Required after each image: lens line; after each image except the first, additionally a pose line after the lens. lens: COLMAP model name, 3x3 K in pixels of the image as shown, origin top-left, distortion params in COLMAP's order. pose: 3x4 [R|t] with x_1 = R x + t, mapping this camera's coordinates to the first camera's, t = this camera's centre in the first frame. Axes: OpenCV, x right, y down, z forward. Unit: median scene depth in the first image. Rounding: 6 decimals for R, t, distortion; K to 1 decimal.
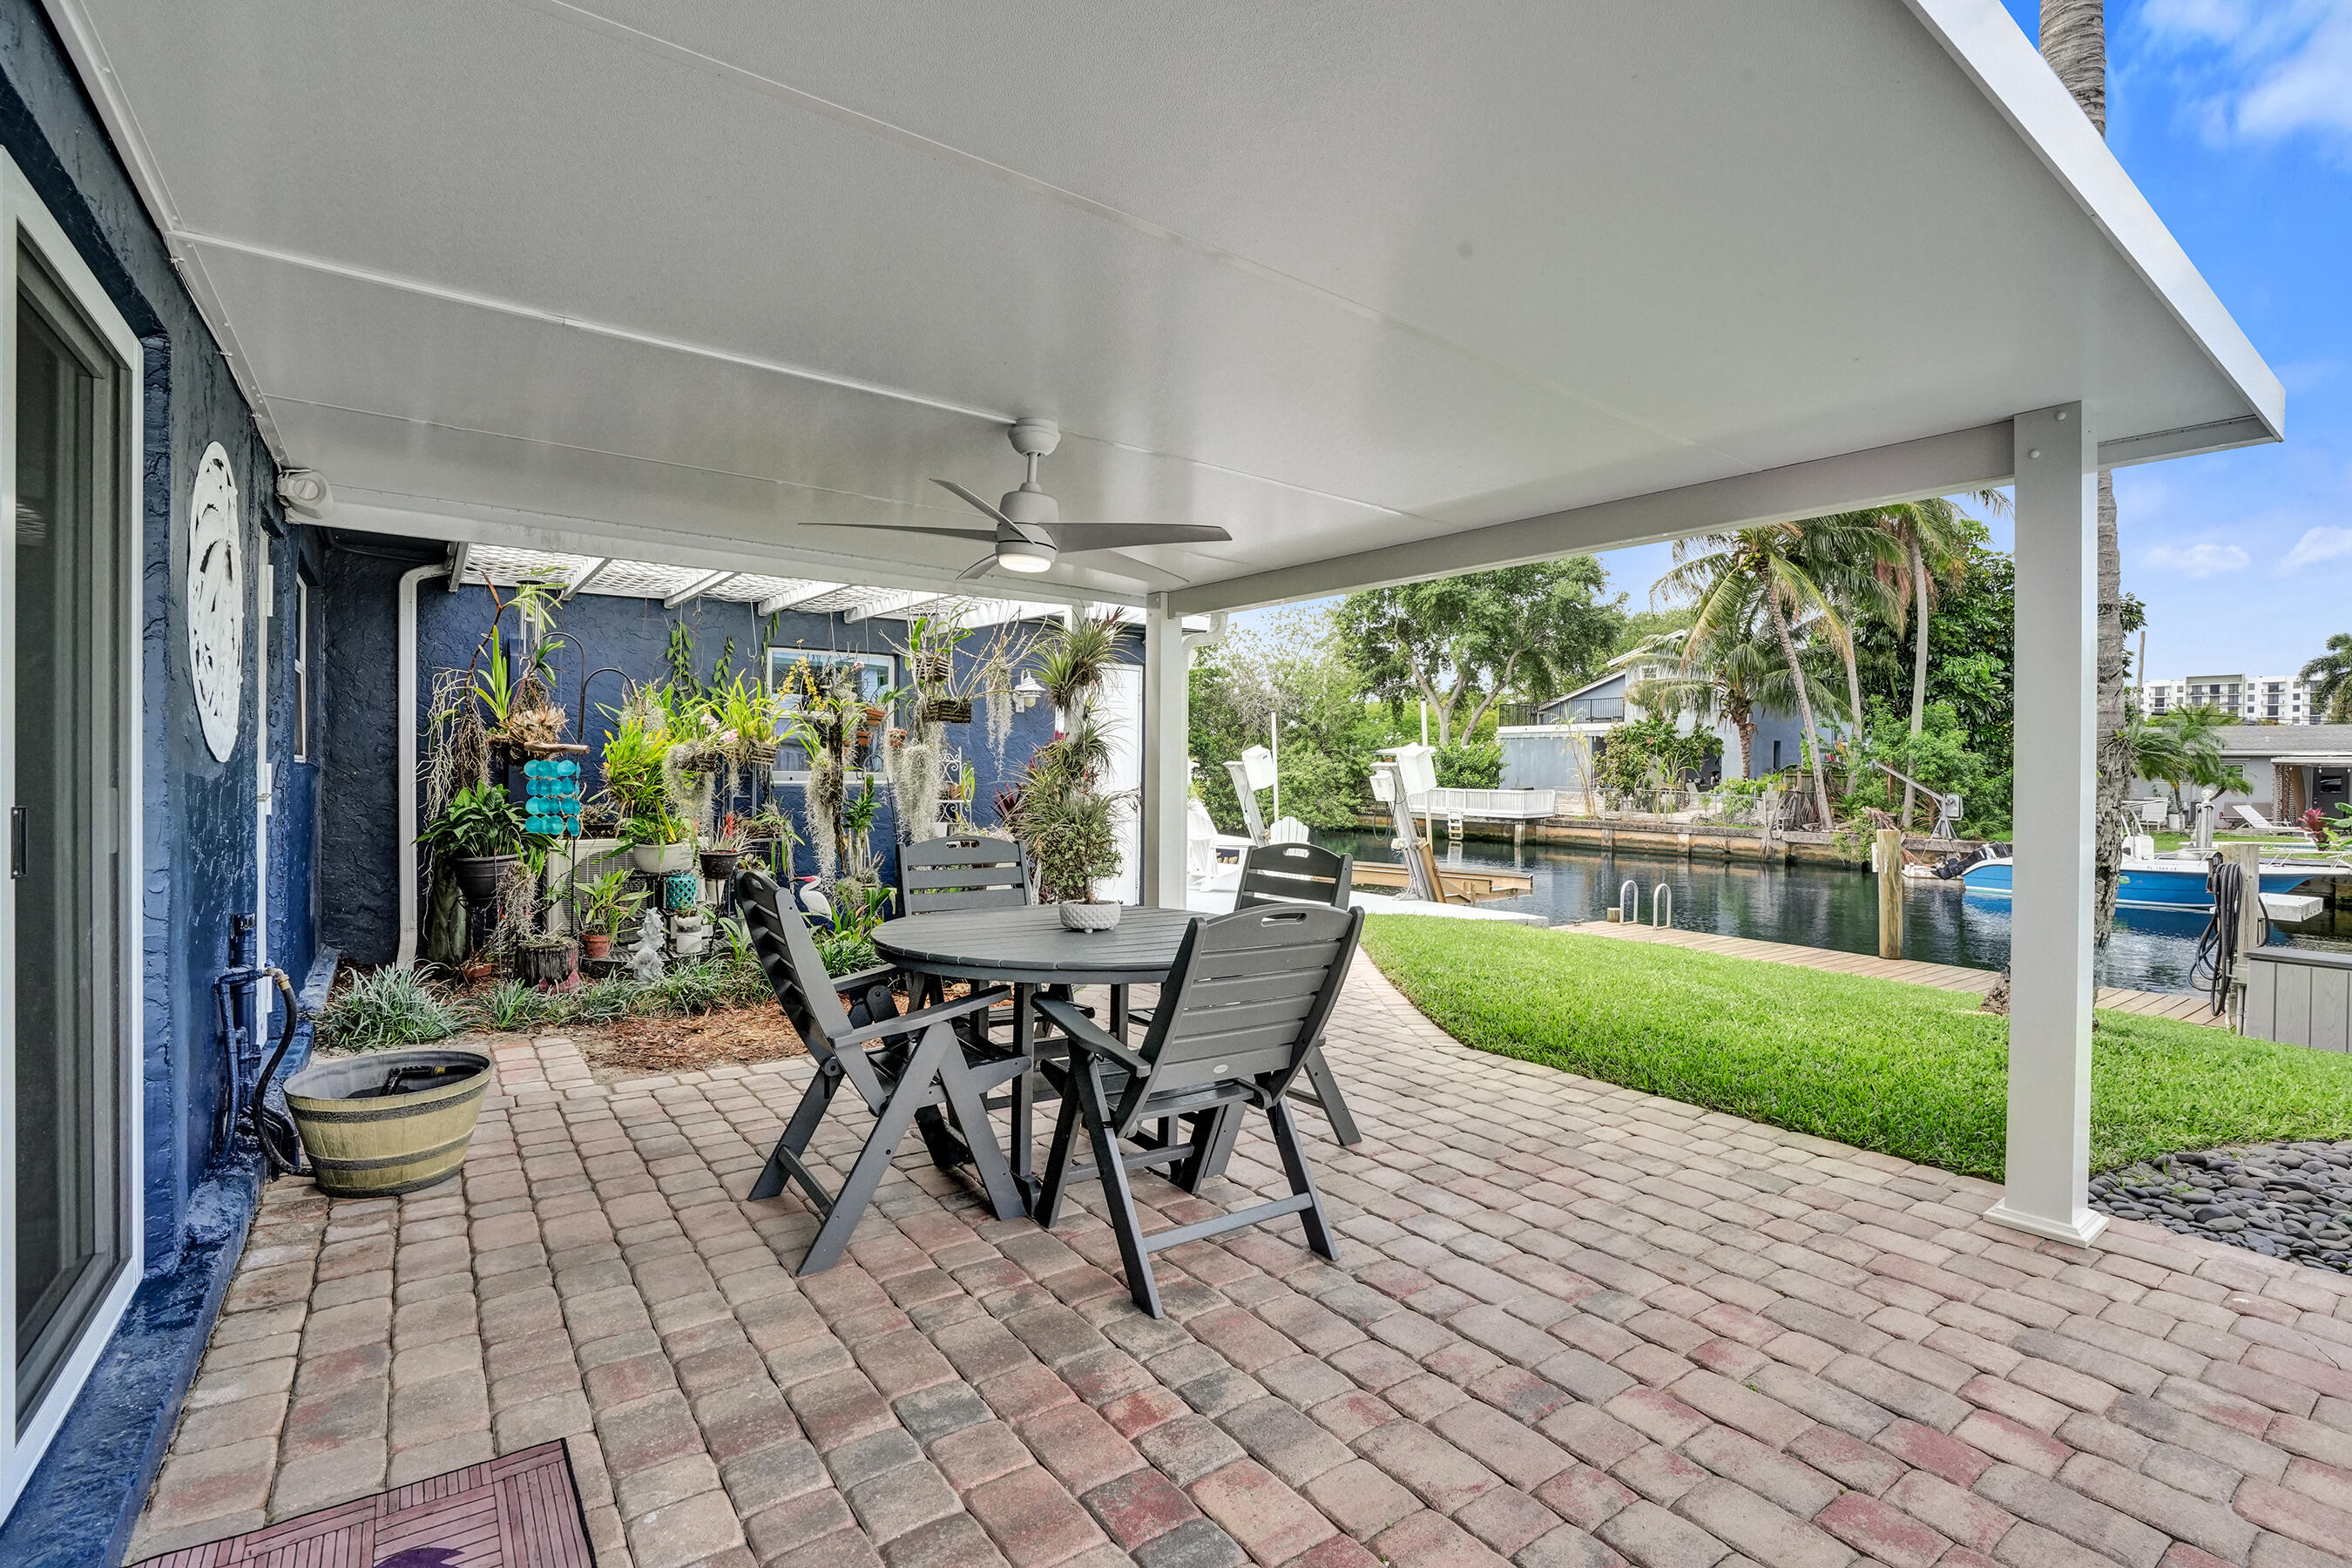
lens RADIAL K [[1067.6, 0, 1224.3], [0, 1067.6, 781.1], [0, 0, 1]] dist [-0.014405, 0.008560]
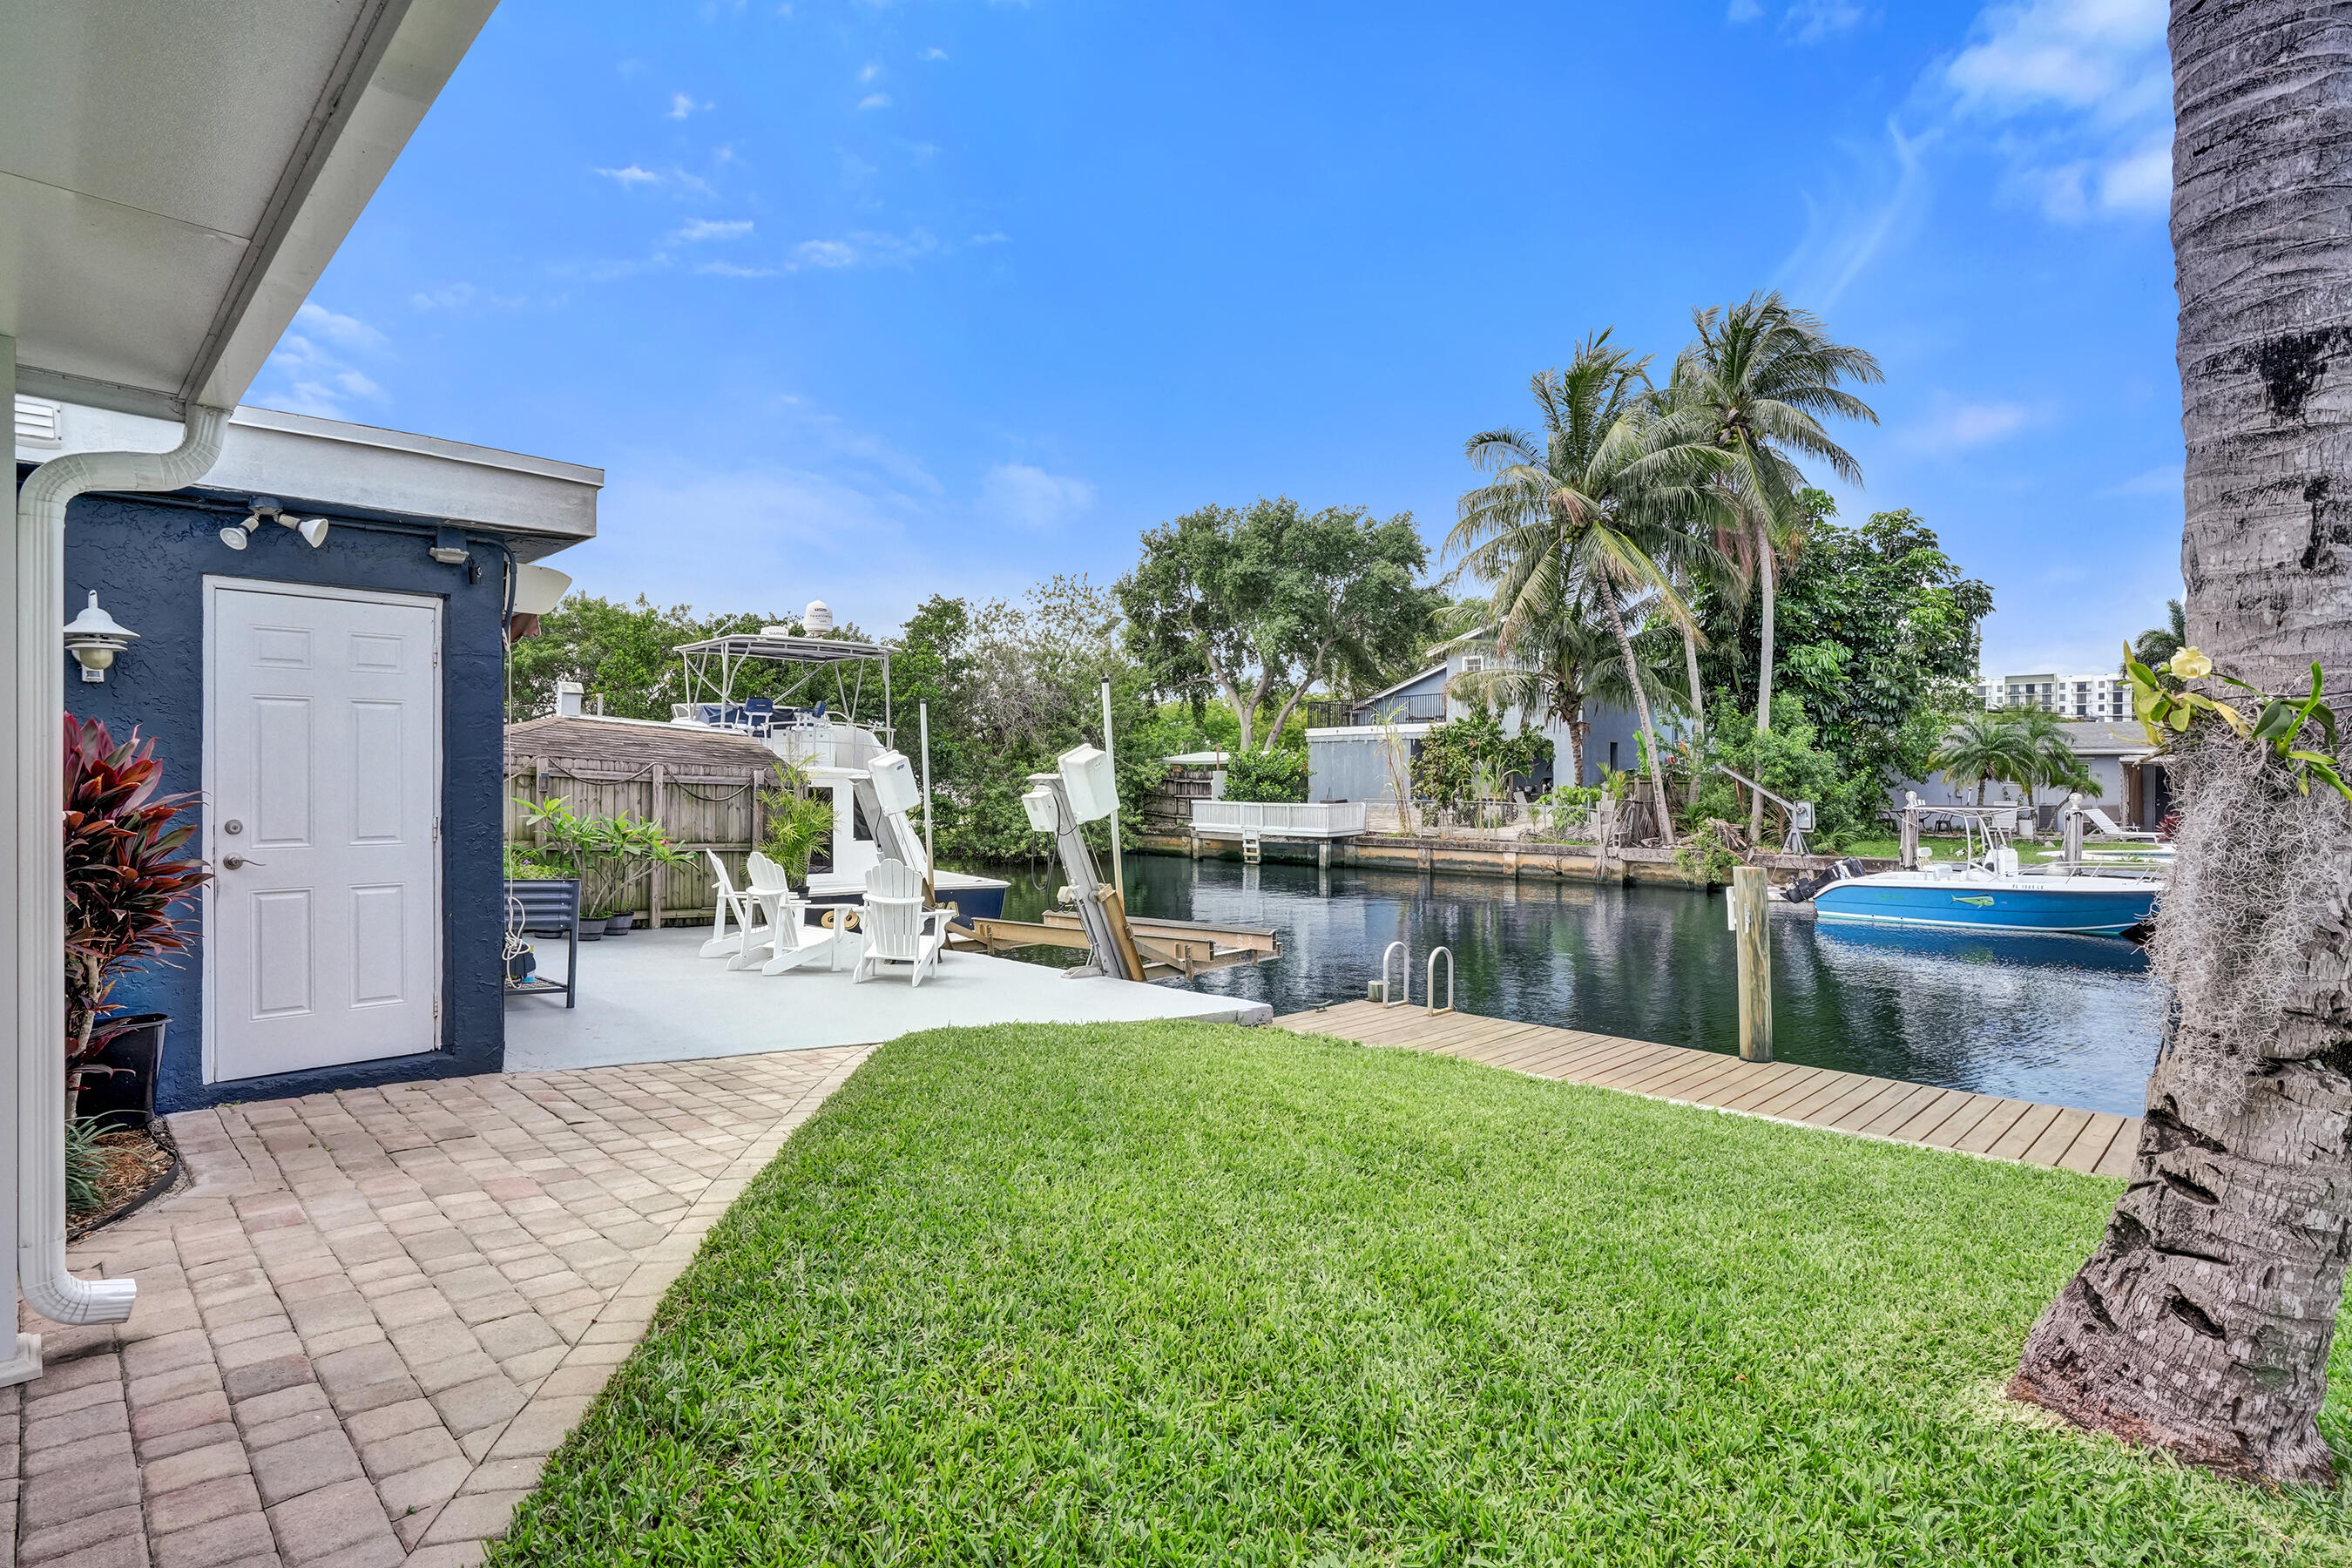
lens RADIAL K [[1185.9, 0, 1192.2], [0, 1185.9, 791.7], [0, 0, 1]] dist [-0.027428, 0.008389]
pose [[0.991293, -0.013422, 0.130988, 0.057417], [0.013582, 0.999908, -0.000327, -0.001864], [-0.130972, 0.002103, 0.991384, 0.098256]]
